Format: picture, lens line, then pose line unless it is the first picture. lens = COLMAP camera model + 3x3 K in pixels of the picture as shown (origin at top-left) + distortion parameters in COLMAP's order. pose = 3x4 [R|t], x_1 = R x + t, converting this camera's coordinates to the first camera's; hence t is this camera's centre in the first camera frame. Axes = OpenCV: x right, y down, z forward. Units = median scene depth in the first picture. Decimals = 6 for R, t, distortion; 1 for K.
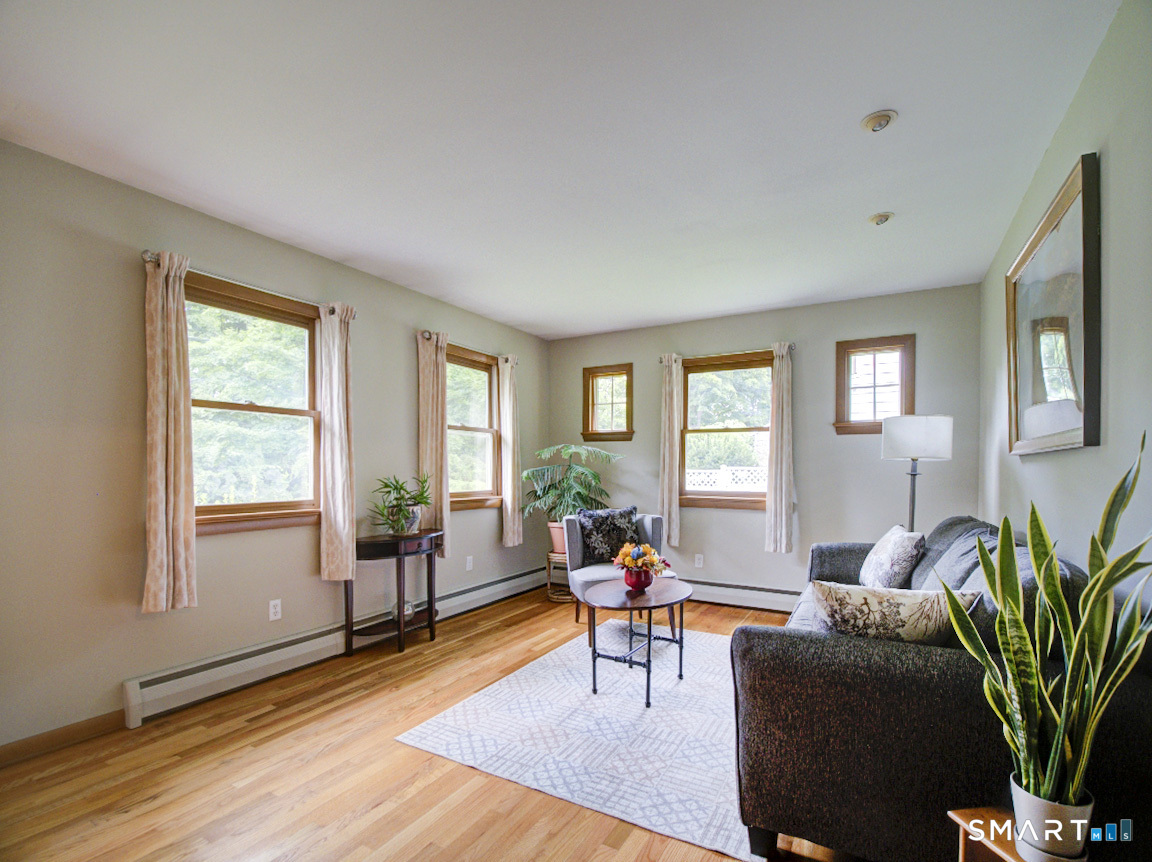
lens RADIAL K [[543.1, 0, 572.1], [0, 543.1, 462.1], [0, 0, 1]] dist [-0.013664, -0.000051]
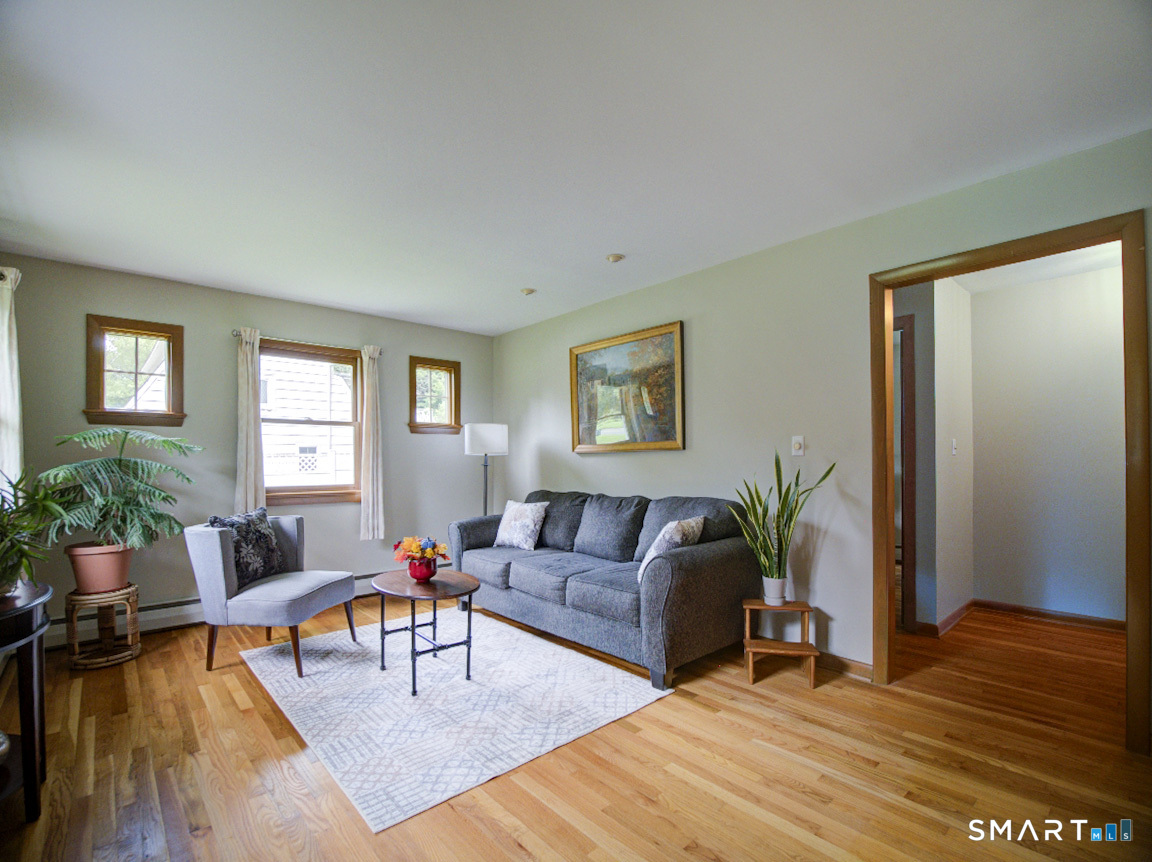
lens RADIAL K [[531.6, 0, 574.9], [0, 531.6, 450.6], [0, 0, 1]] dist [-0.011742, -0.000954]
pose [[0.312249, 0.015301, 0.949877, -0.538653], [-0.002720, 0.999881, -0.015212, 0.004272], [-0.949996, 0.002166, 0.312253, 0.302795]]
